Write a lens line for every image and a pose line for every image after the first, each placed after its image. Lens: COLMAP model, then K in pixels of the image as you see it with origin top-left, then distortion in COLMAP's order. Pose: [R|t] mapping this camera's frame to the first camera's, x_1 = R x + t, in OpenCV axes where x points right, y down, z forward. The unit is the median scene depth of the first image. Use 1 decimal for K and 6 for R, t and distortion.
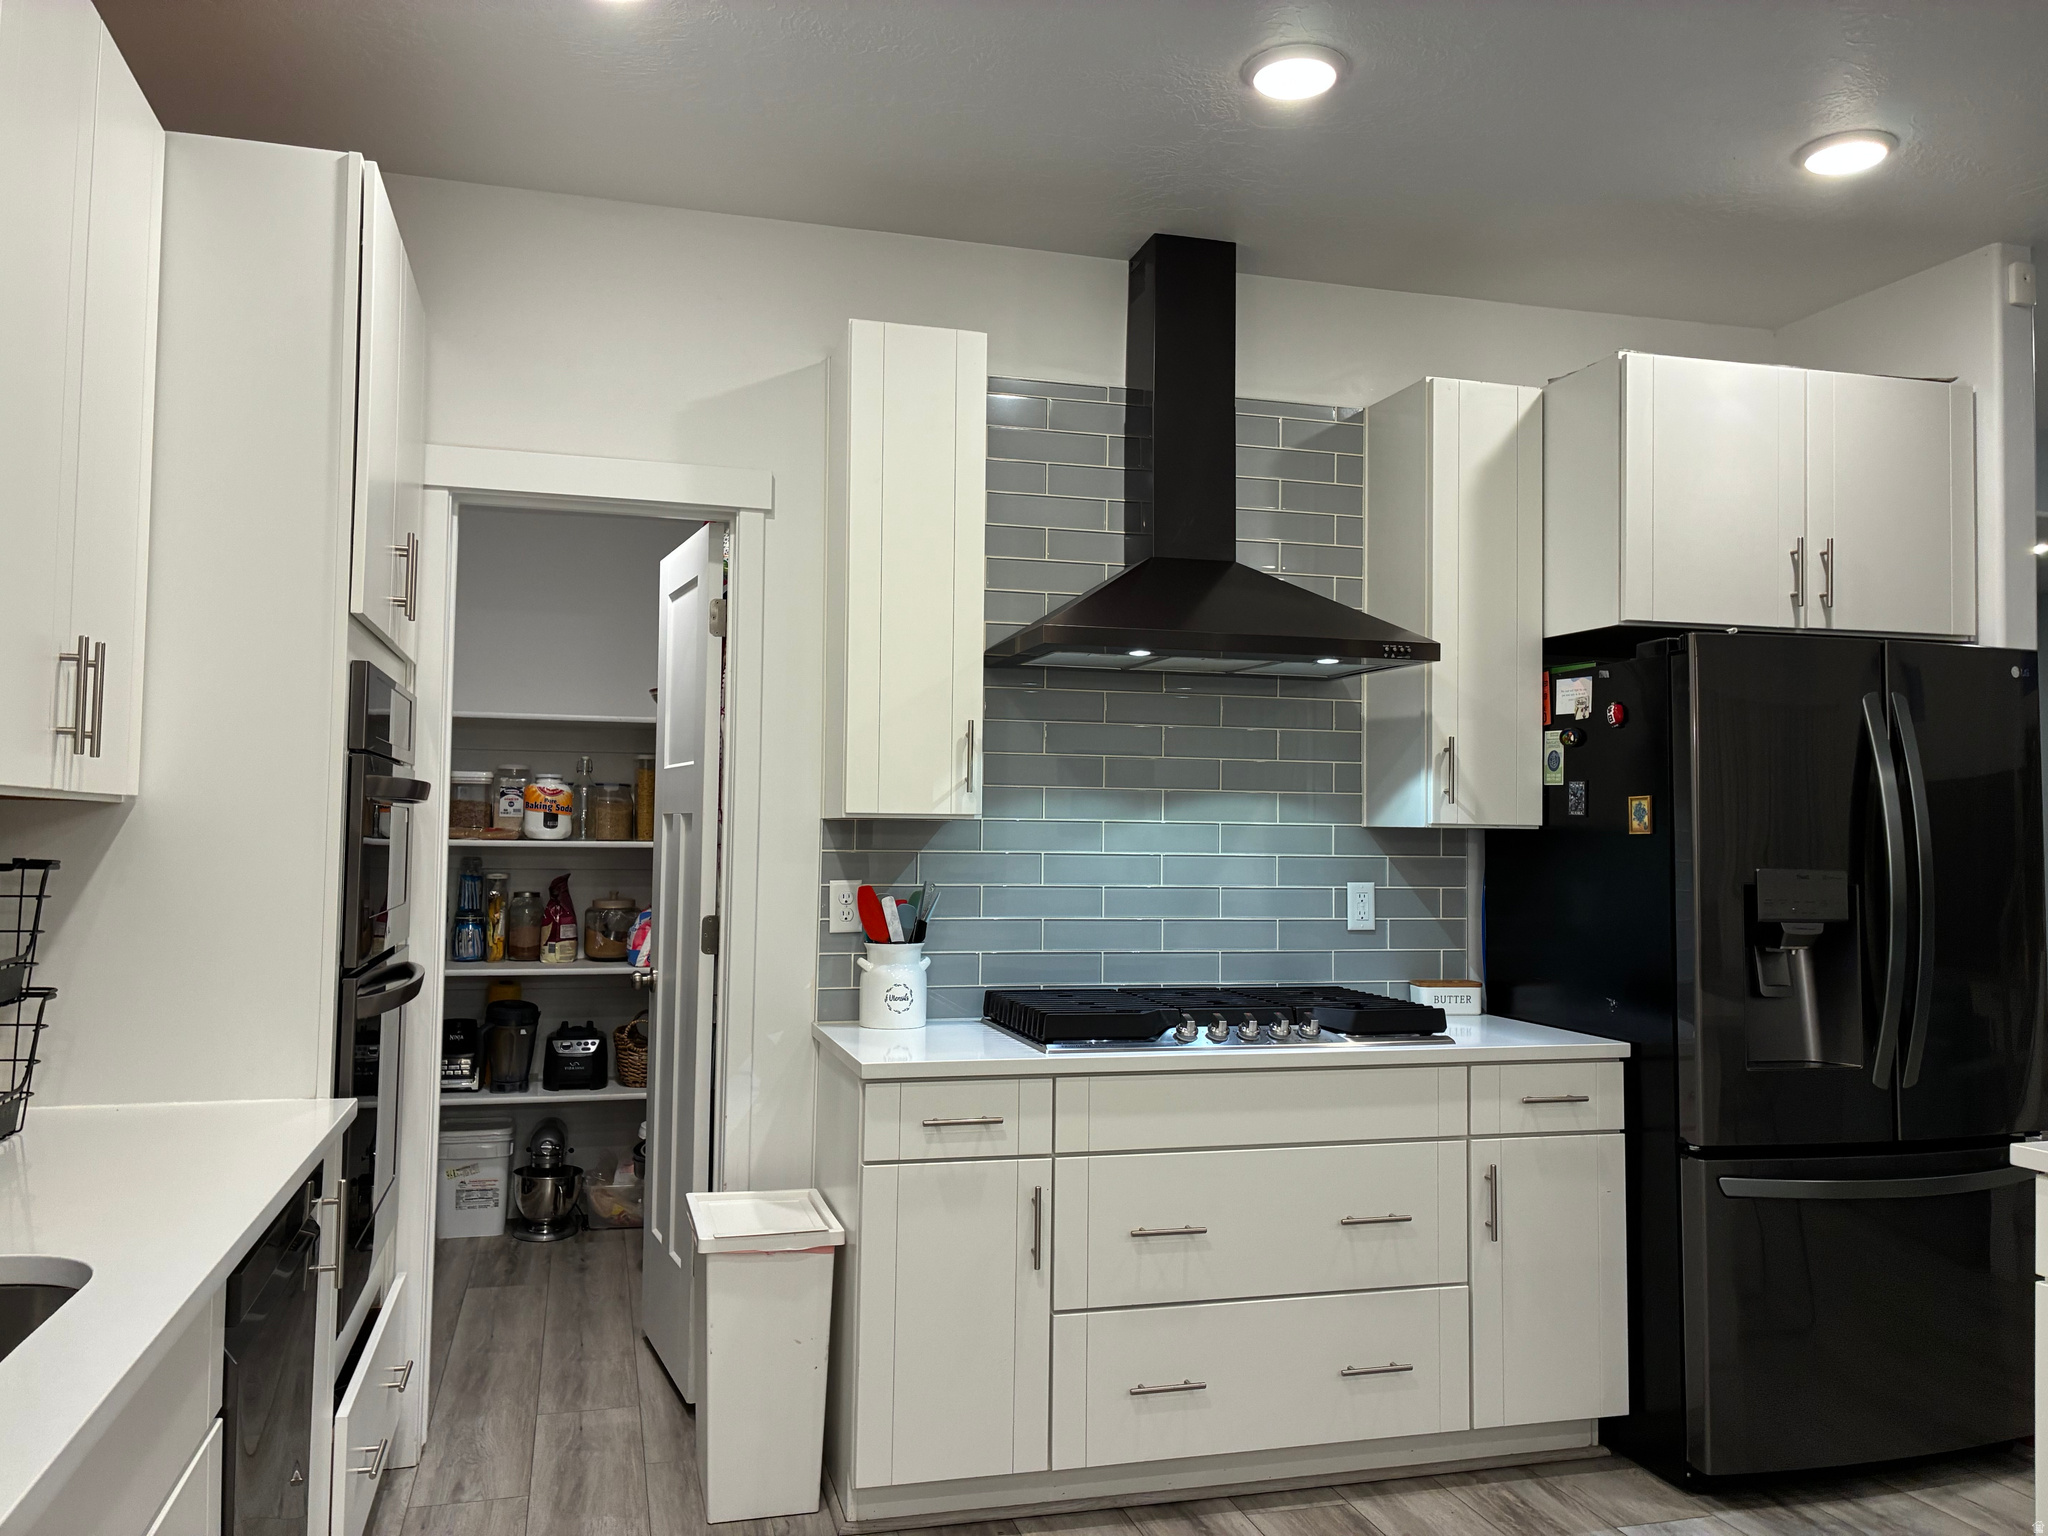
lens RADIAL K [[1570.8, 0, 1031.0], [0, 1570.8, 754.6], [0, 0, 1]] dist [0.030561, -0.060137]
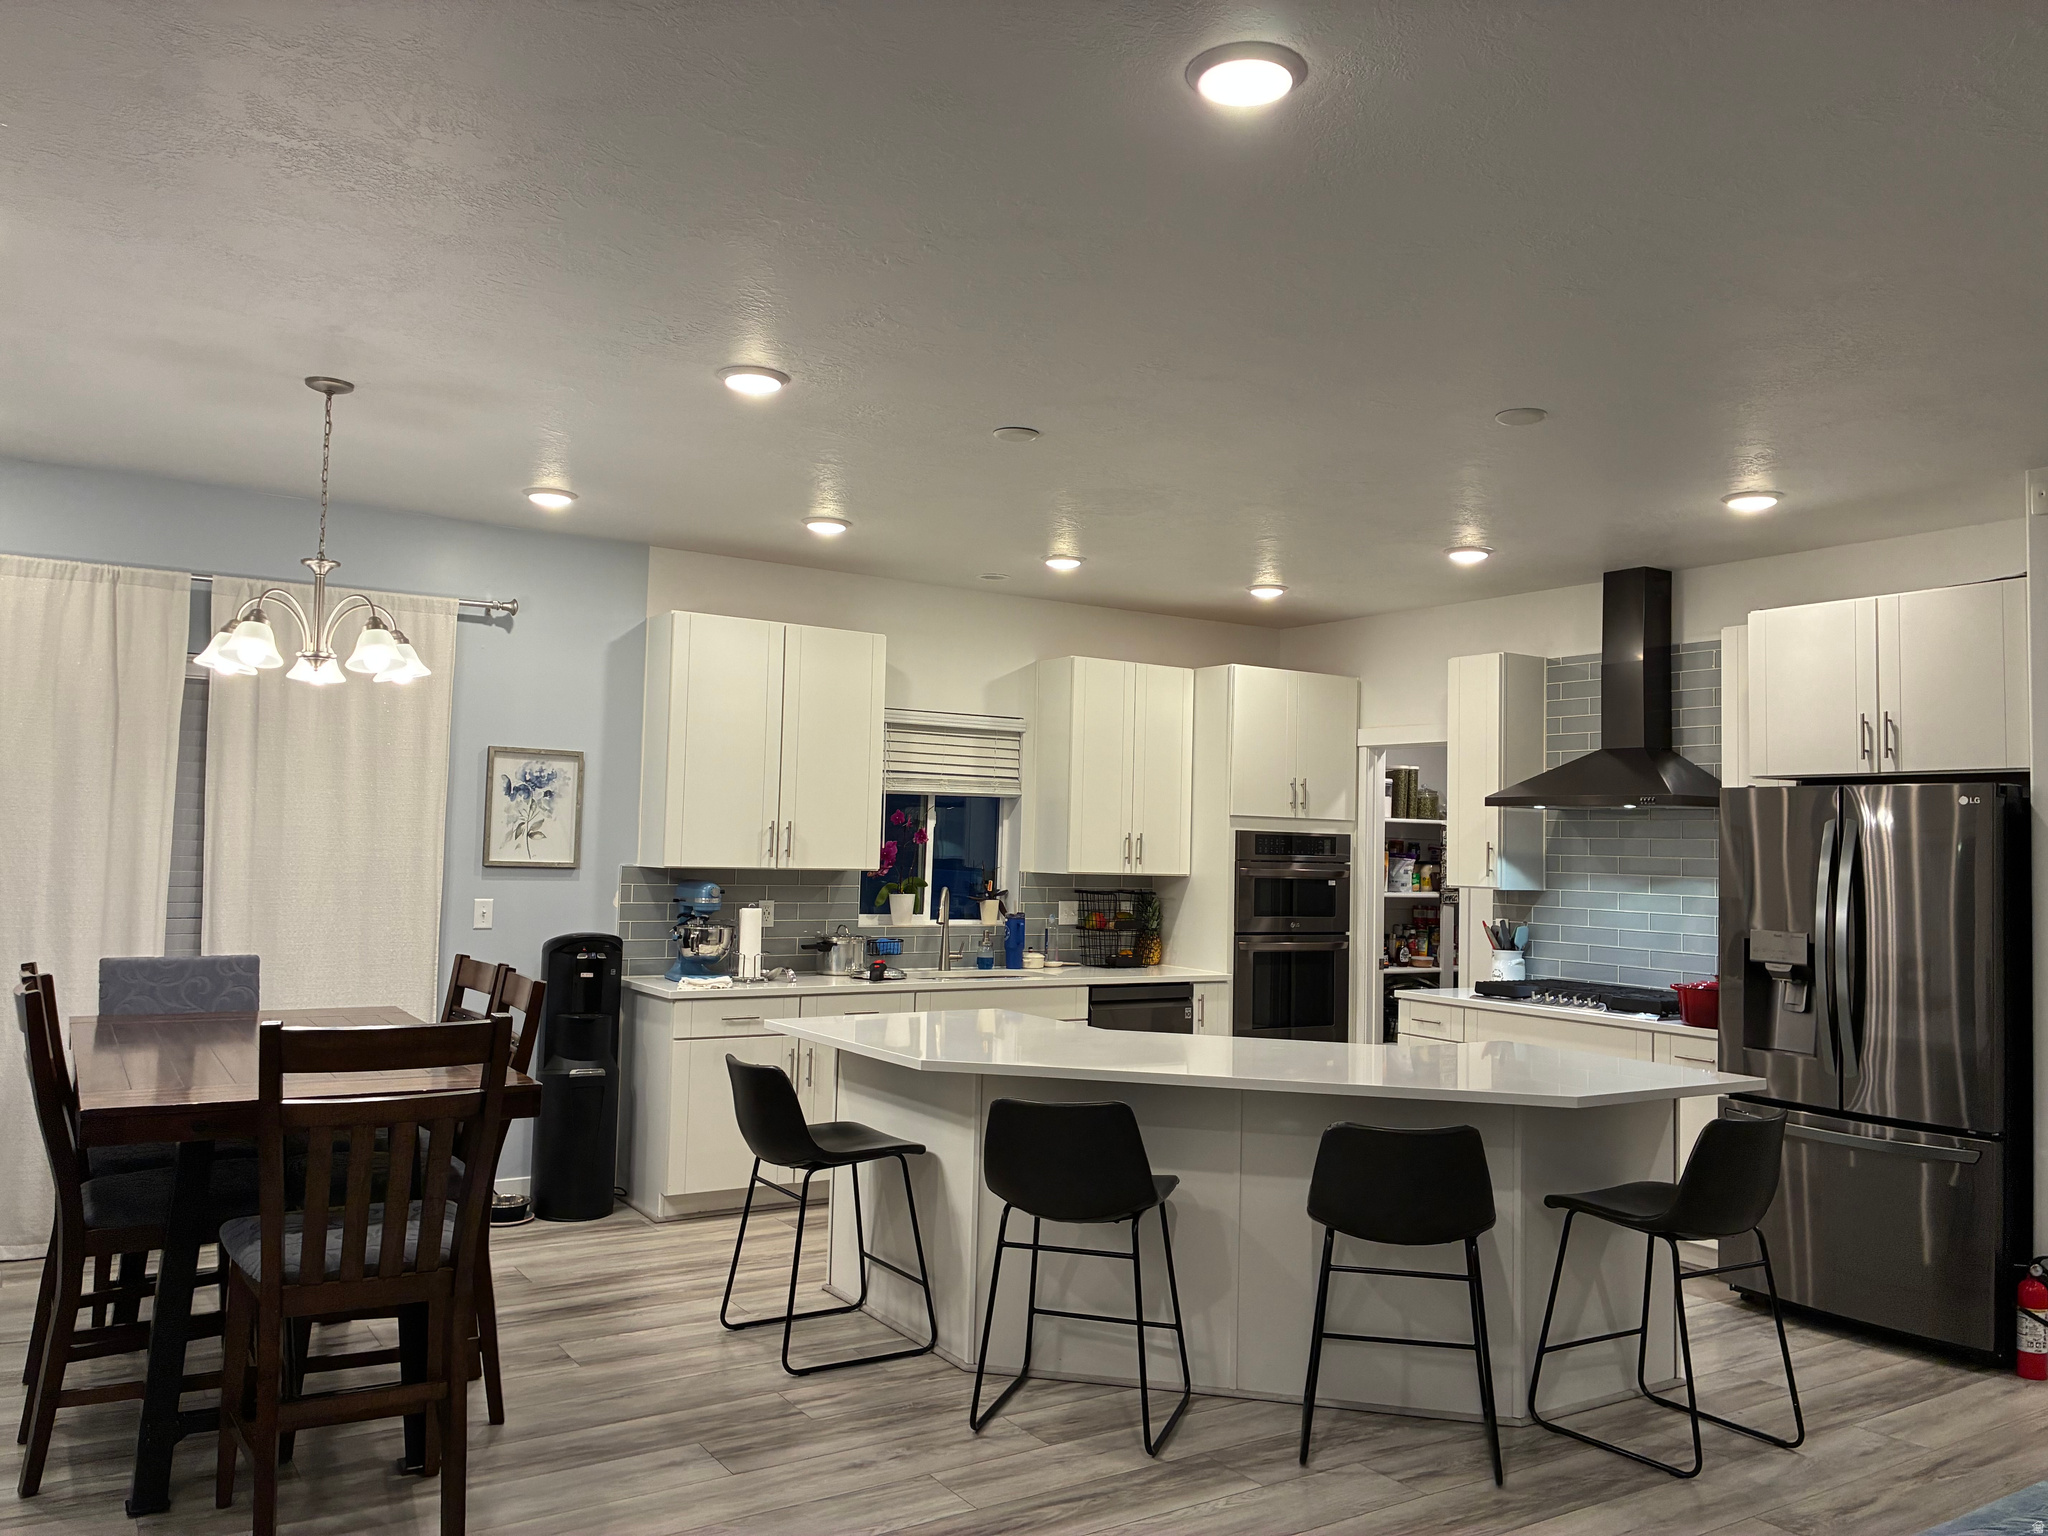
lens RADIAL K [[1570.8, 0, 1031.0], [0, 1570.8, 754.6], [0, 0, 1]] dist [0.030561, -0.060137]
pose [[0.298388, -0.062867, -0.952372, 1.771073], [0.025891, 0.997994, -0.057767, -0.033602], [0.954093, -0.007421, 0.299417, -0.212939]]
